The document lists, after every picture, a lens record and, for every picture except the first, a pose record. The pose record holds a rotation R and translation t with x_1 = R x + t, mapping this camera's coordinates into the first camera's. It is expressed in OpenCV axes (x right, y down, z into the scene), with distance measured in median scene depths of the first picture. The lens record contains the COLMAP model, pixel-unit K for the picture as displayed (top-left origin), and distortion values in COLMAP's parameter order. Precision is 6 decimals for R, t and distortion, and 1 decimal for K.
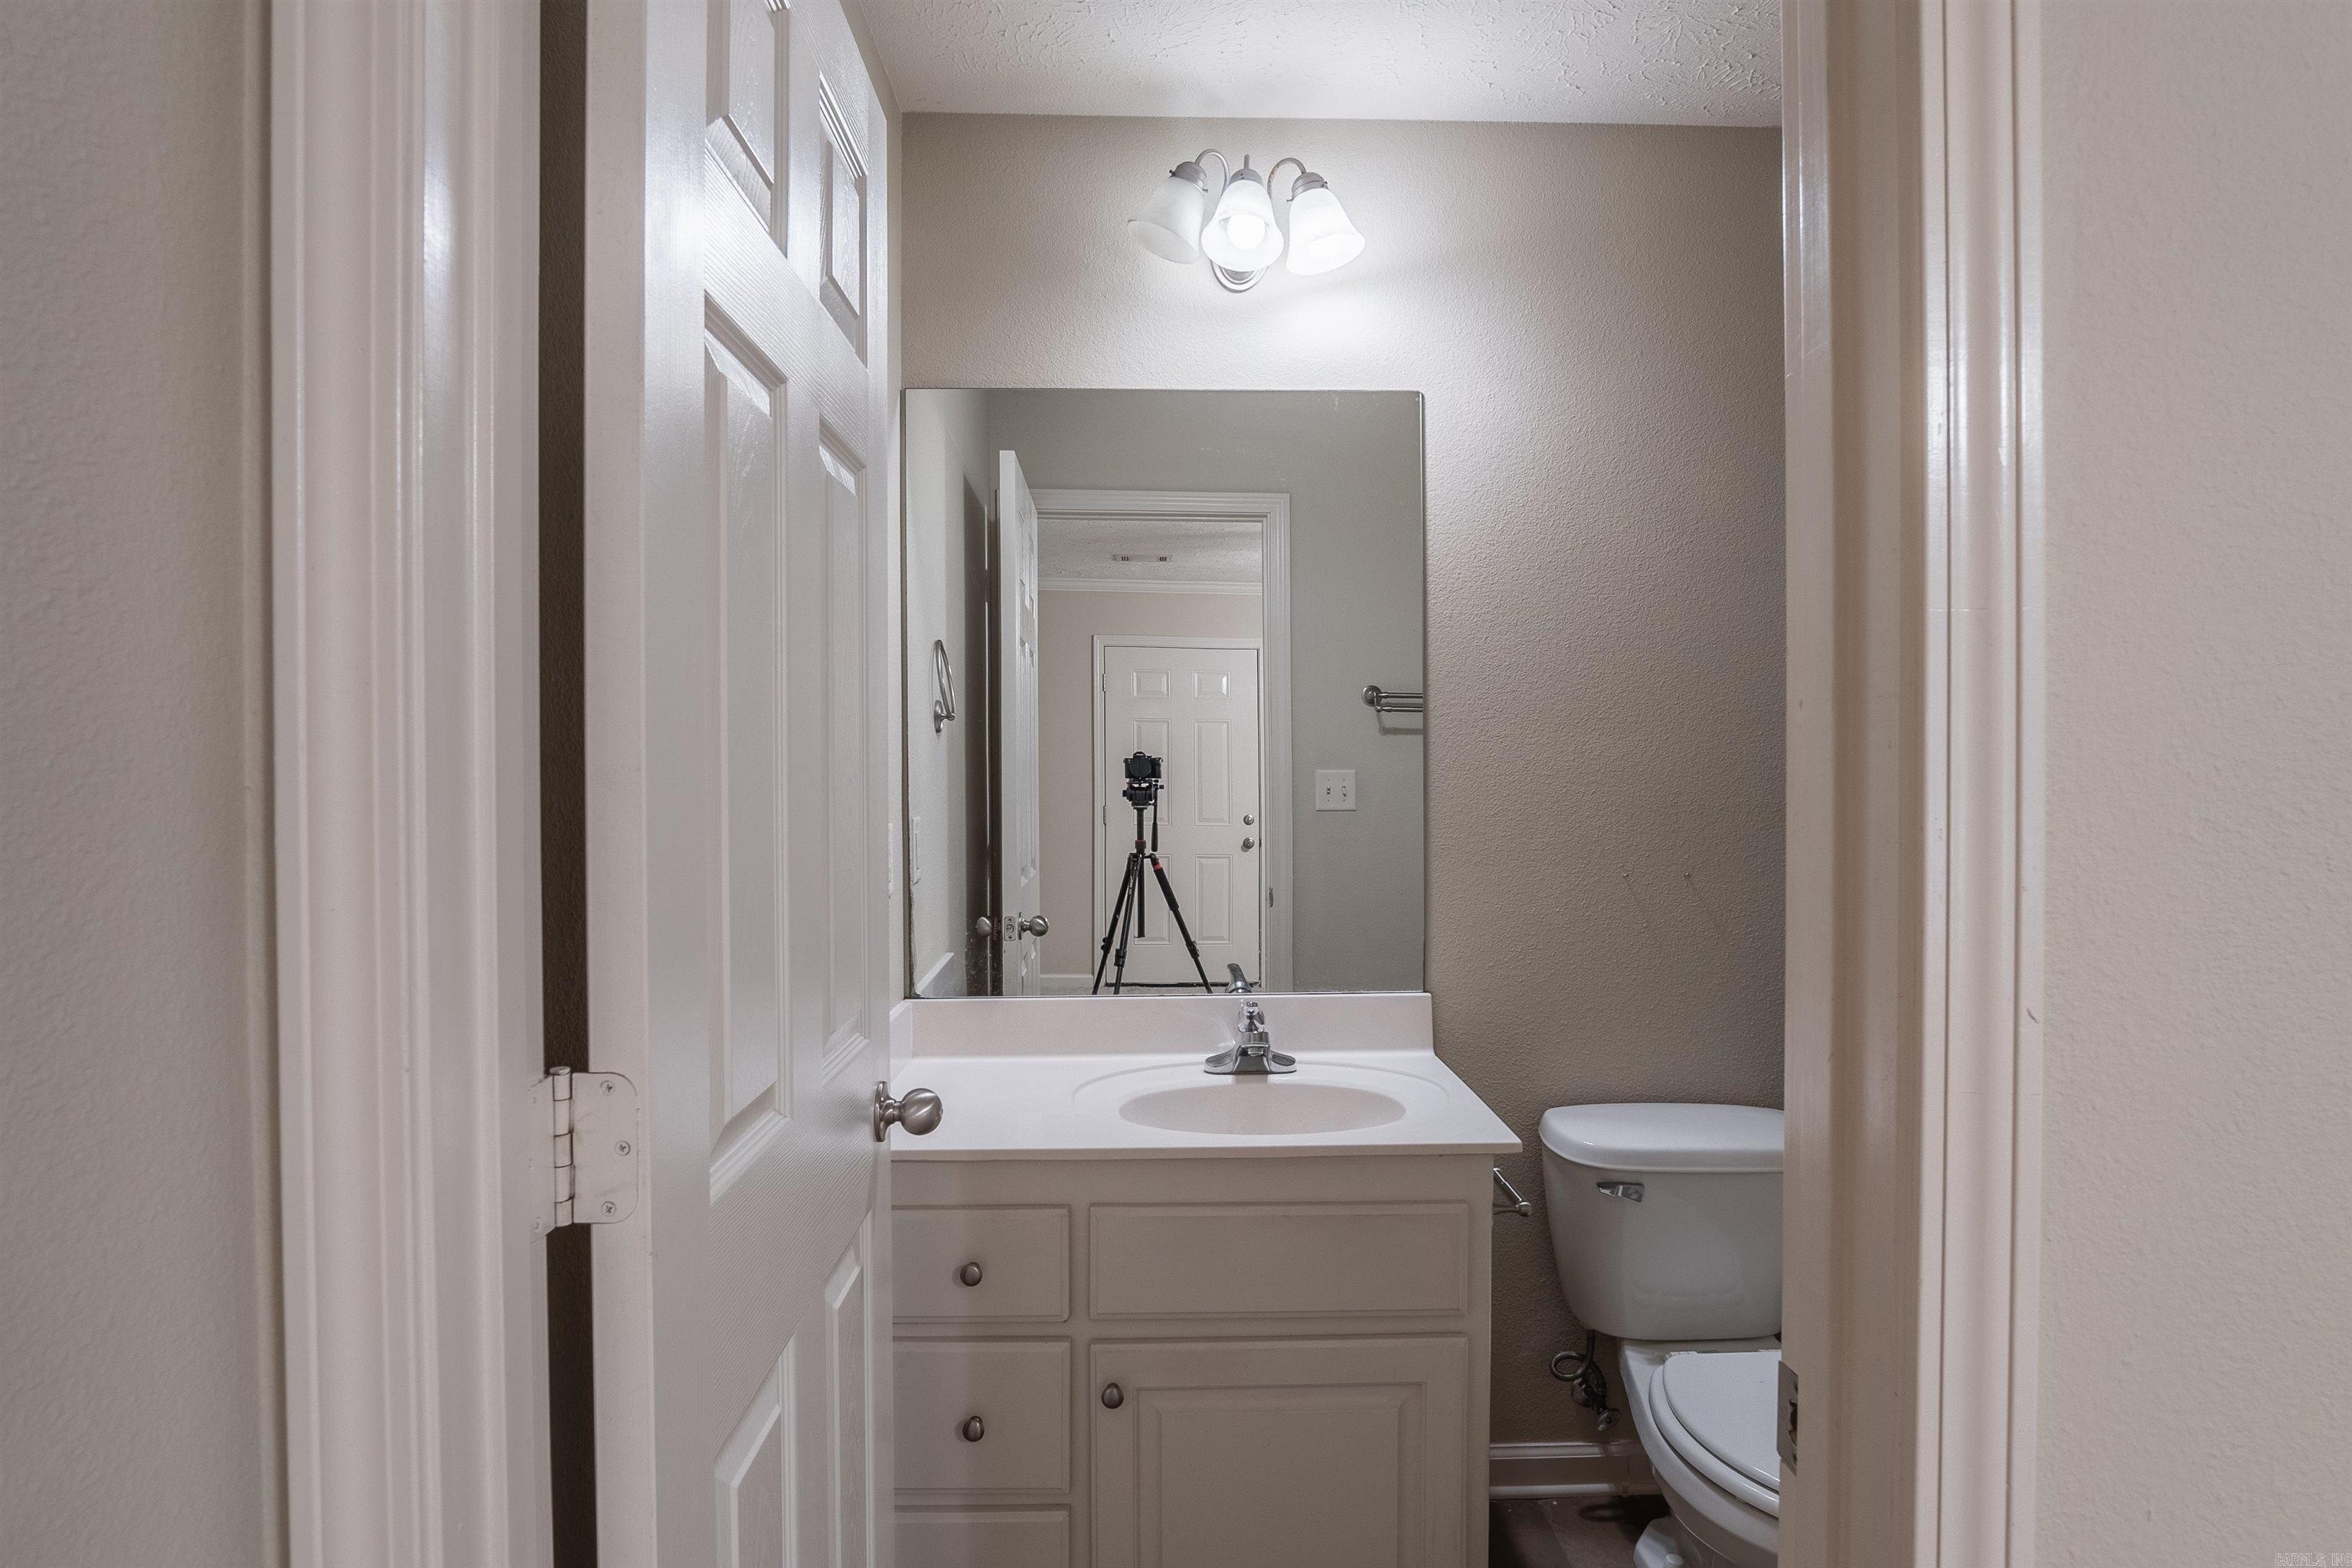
lens RADIAL K [[1295.5, 0, 1180.0], [0, 1295.5, 782.2], [0, 0, 1]] dist [-0.027711, 0.006924]
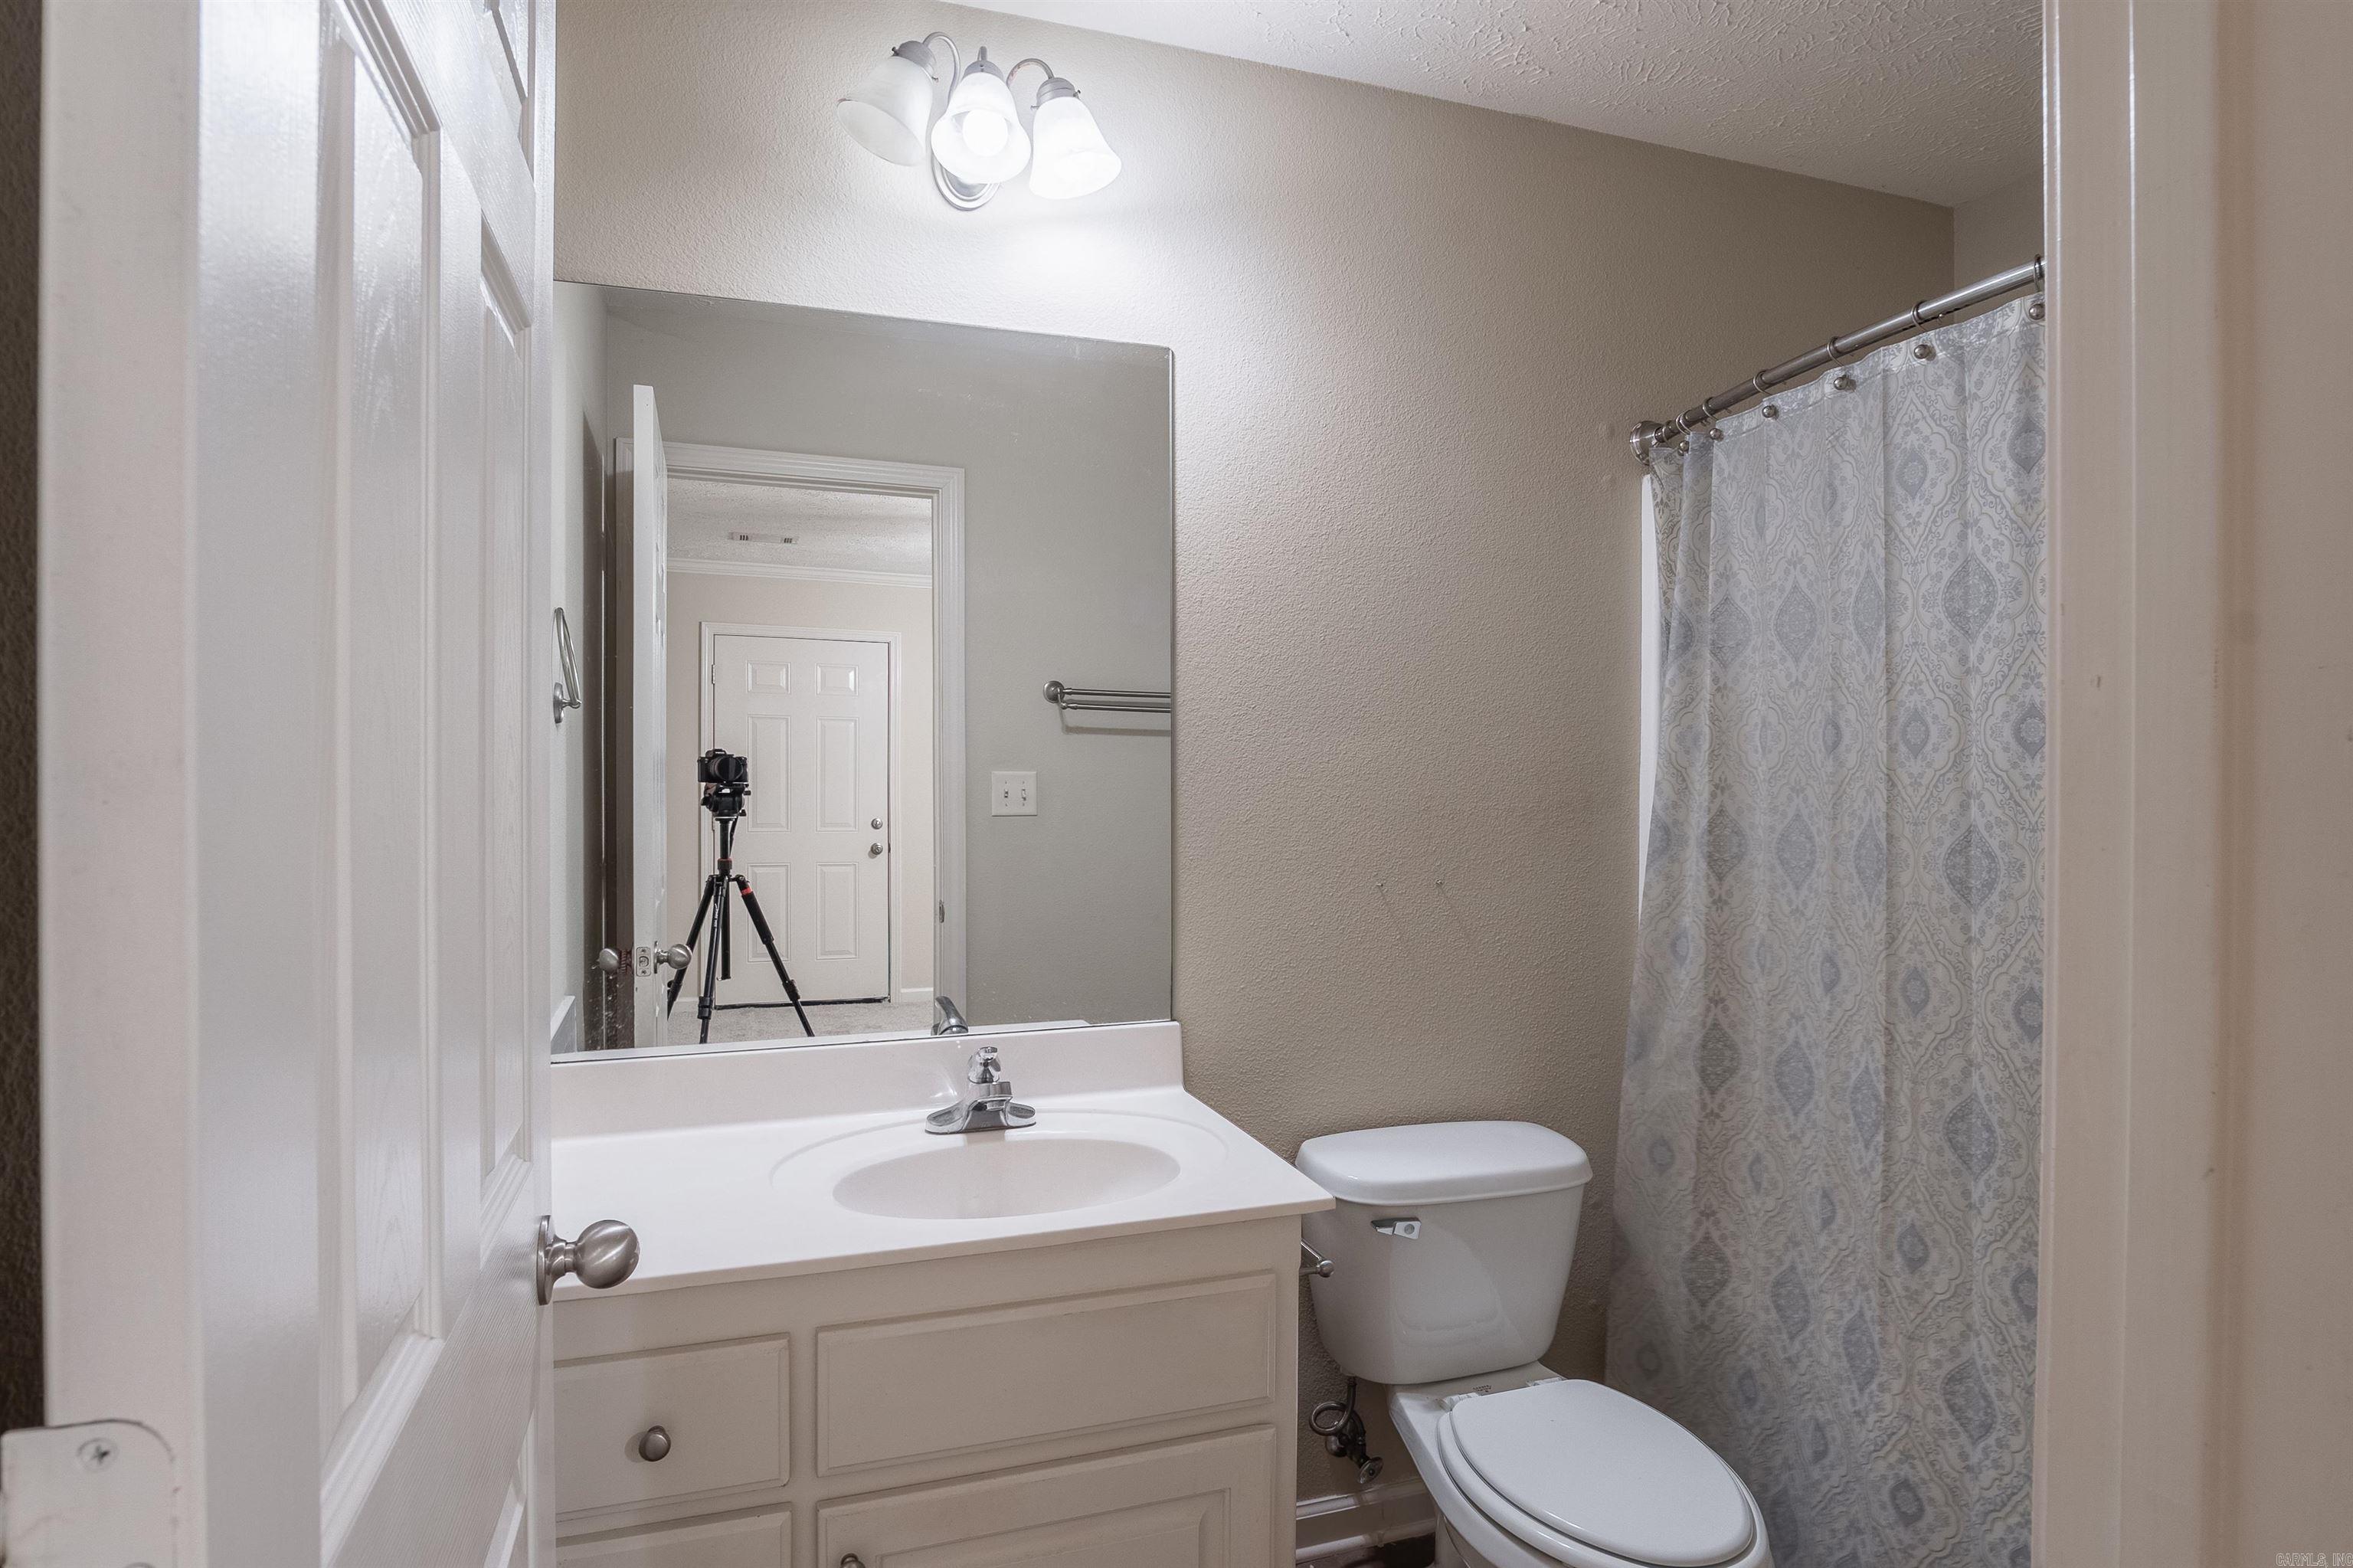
lens RADIAL K [[1296.1, 0, 1213.1], [0, 1296.1, 778.2], [0, 0, 1]] dist [-0.027711, 0.006924]
pose [[0.947739, 0.001867, 0.319041, -0.072715], [-0.000450, 0.999990, -0.004516, -0.001139], [-0.319046, 0.004136, 0.947730, 0.149368]]
